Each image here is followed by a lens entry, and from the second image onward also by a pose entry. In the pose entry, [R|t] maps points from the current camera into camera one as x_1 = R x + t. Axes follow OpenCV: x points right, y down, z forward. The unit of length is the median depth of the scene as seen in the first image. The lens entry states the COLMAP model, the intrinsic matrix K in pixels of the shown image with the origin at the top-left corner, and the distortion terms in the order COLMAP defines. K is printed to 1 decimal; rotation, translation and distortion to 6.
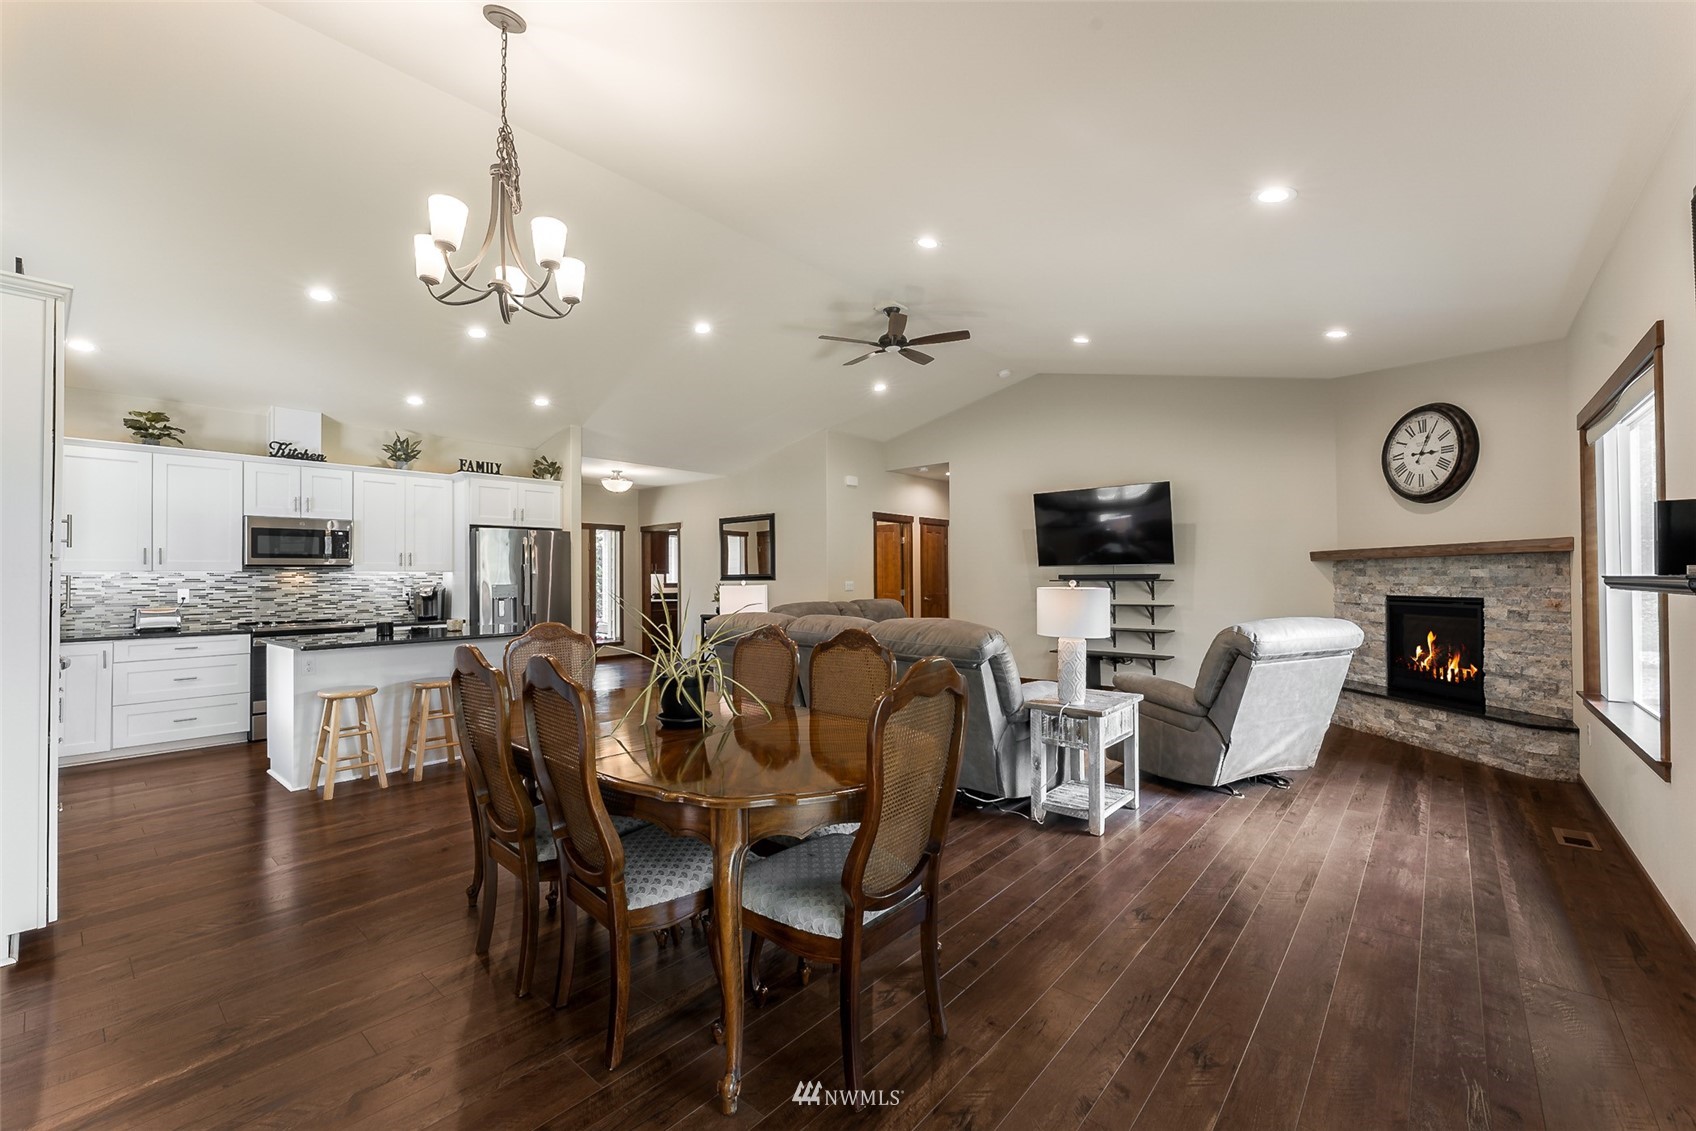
lens RADIAL K [[691.1, 0, 811.0], [0, 691.1, 568.3], [0, 0, 1]] dist [-0.001891, -0.000062]
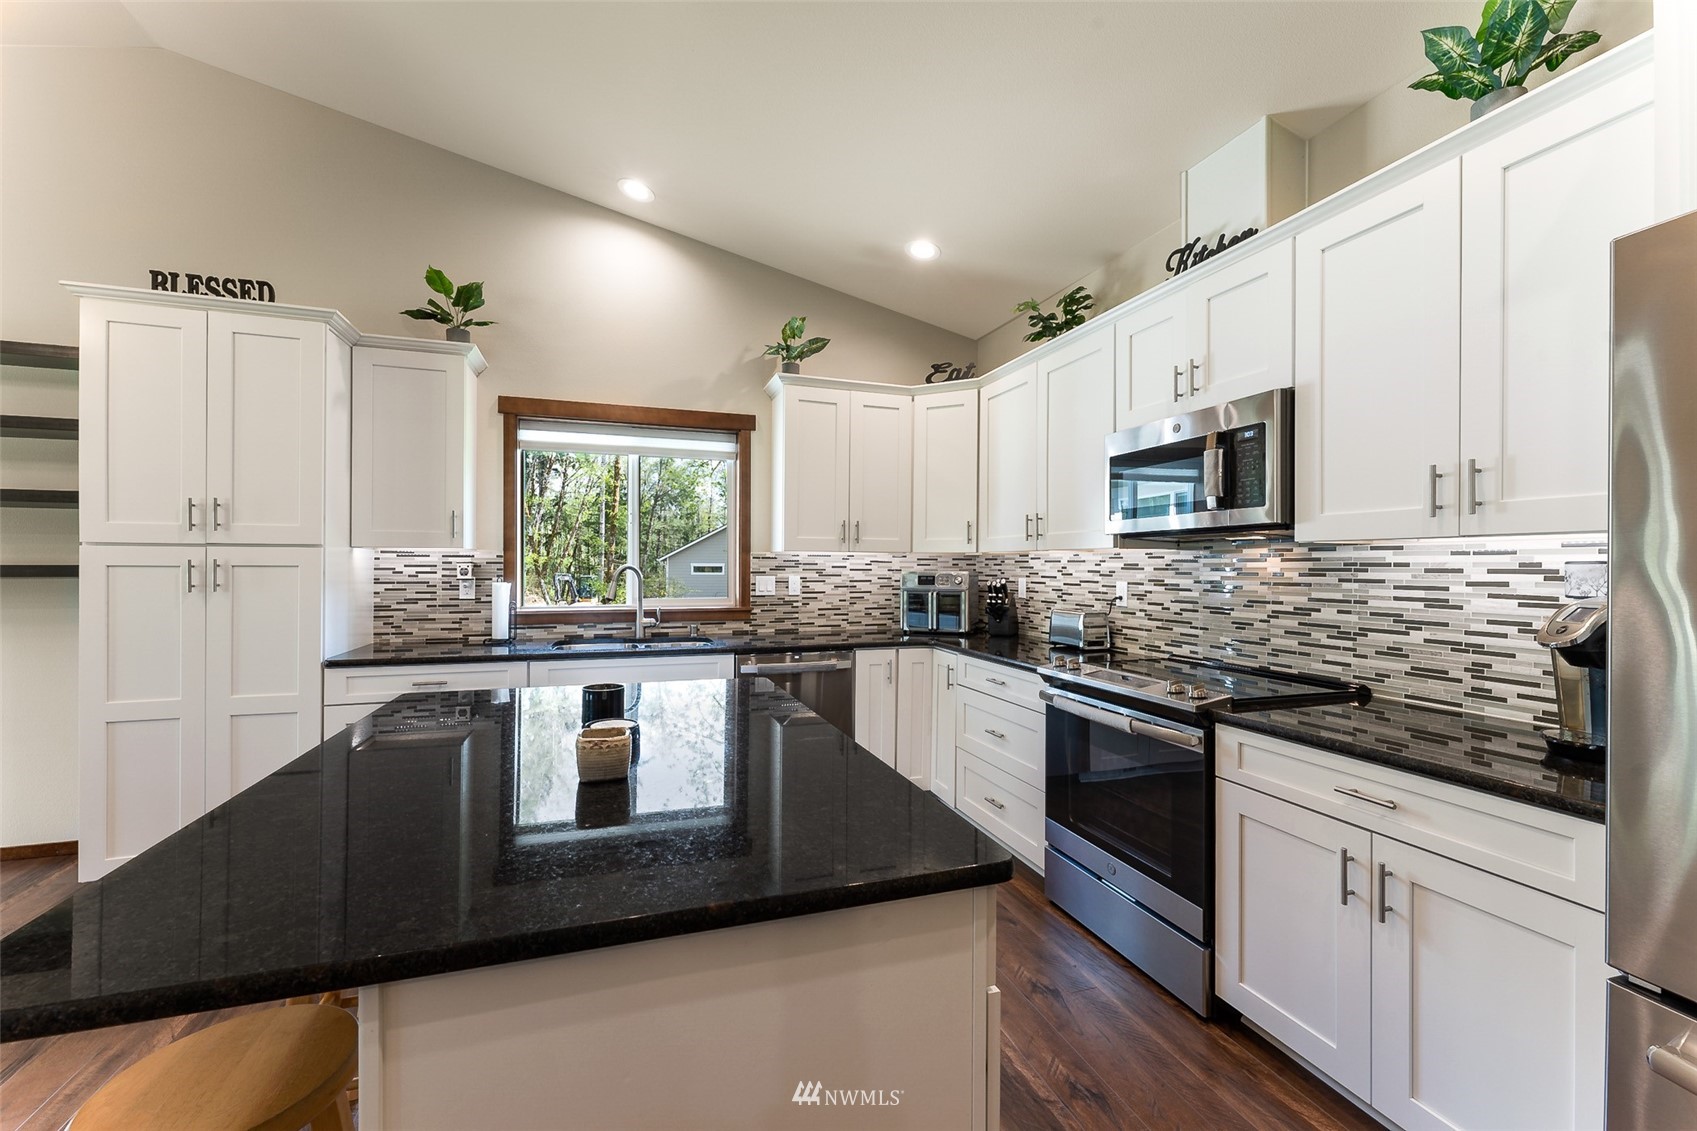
lens RADIAL K [[687.5, 0, 844.7], [0, 687.5, 567.0], [0, 0, 1]] dist [-0.001227, -0.000033]
pose [[-0.475305, 0.006780, -0.879795, -0.304564], [0.011066, 0.999937, 0.001727, 0.014504], [0.879751, -0.008915, -0.475351, 1.057414]]
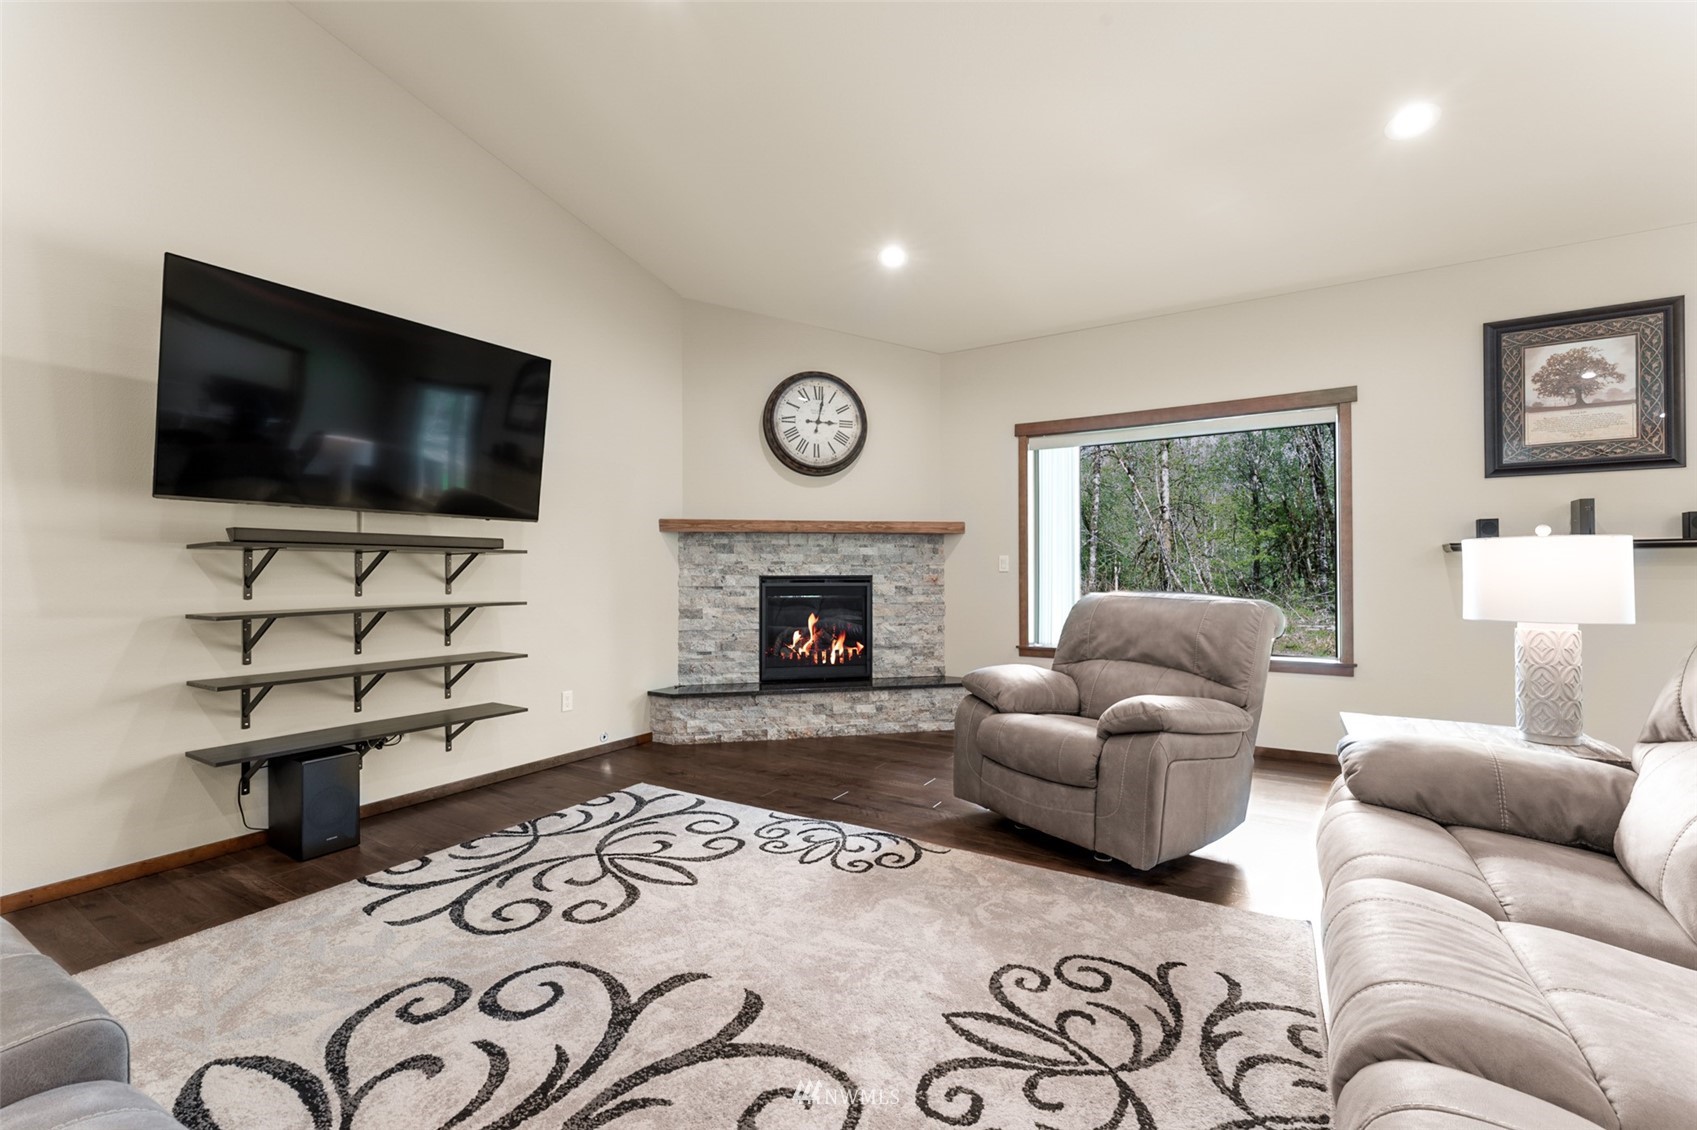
lens RADIAL K [[708.8, 0, 848.5], [0, 708.8, 565.0], [0, 0, 1]] dist [-0.001946, -0.000224]
pose [[-0.204686, 0.019673, 0.978630, -0.049079], [-0.010040, 0.999703, -0.022197, 0.041407], [-0.978776, -0.014369, -0.204428, 1.007679]]
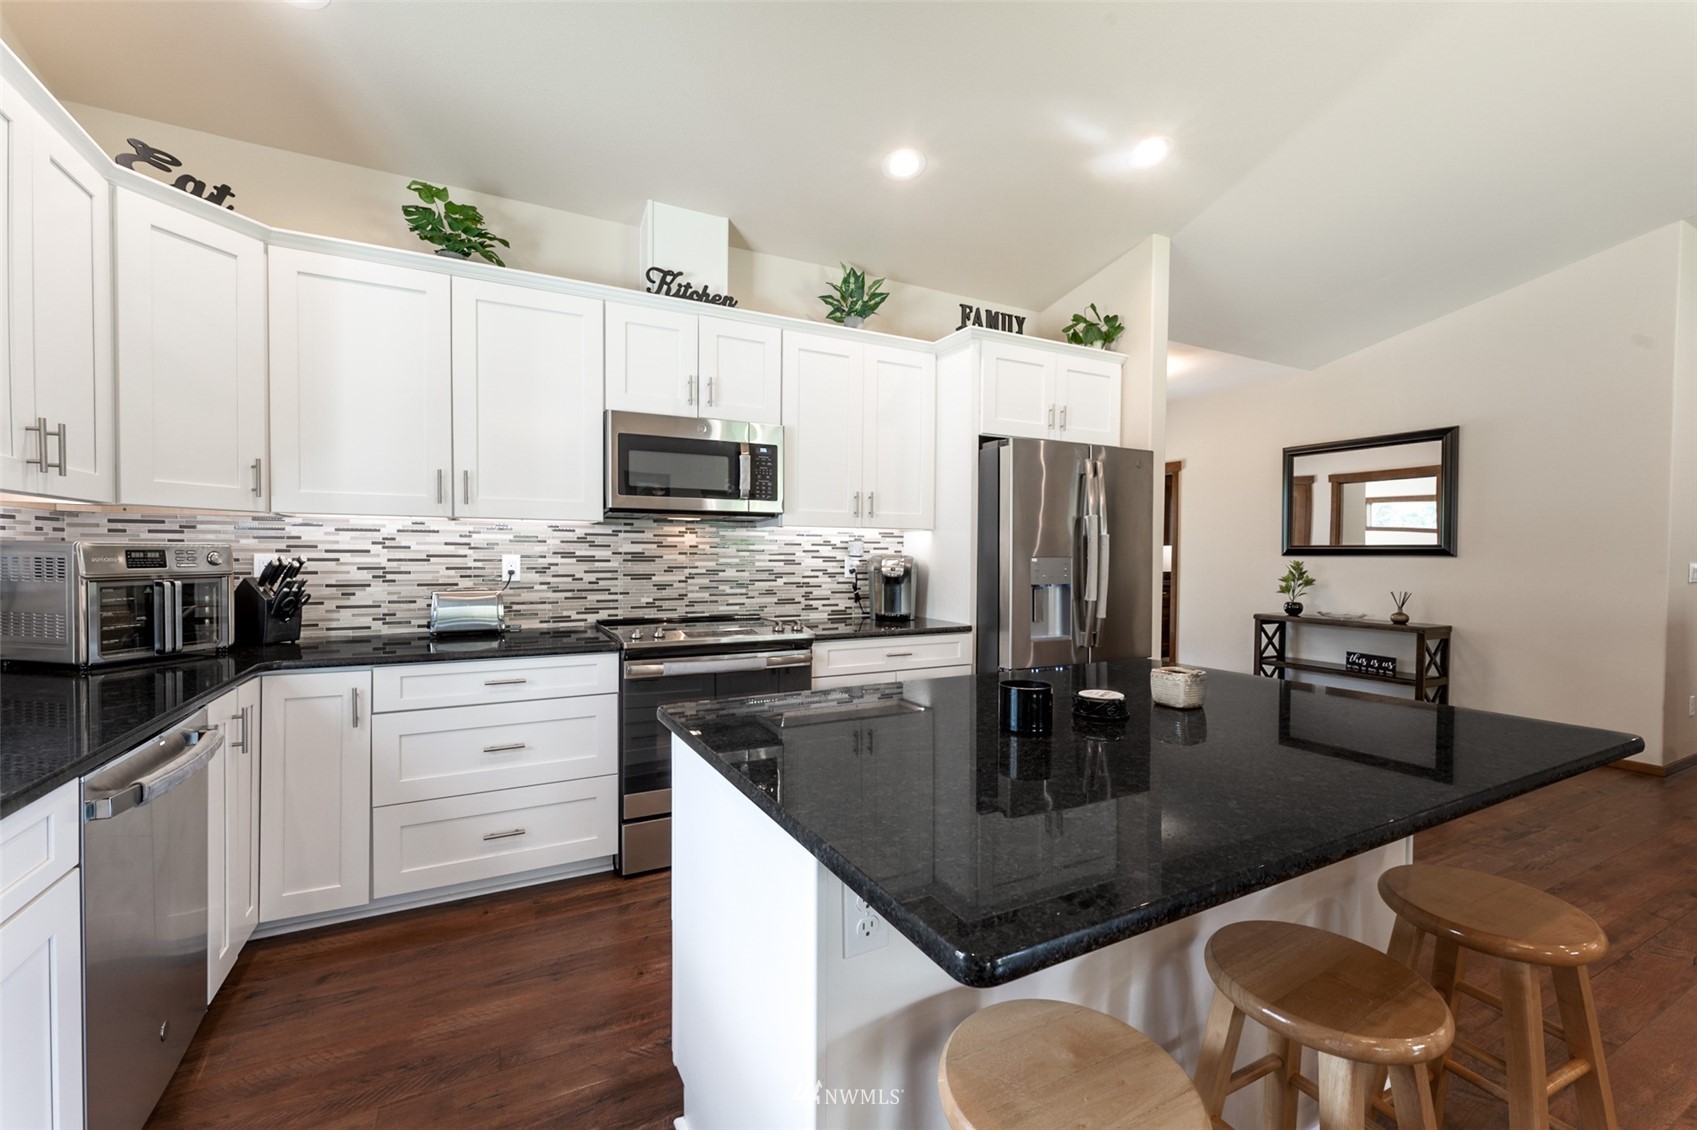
lens RADIAL K [[687.5, 0, 844.7], [0, 687.5, 566.5], [0, 0, 1]] dist [-0.001227, -0.000033]
pose [[0.942050, 0.024216, -0.334596, -0.489909], [-0.011720, 0.999158, 0.039315, 0.015275], [0.335267, -0.033115, 0.941541, 0.585912]]
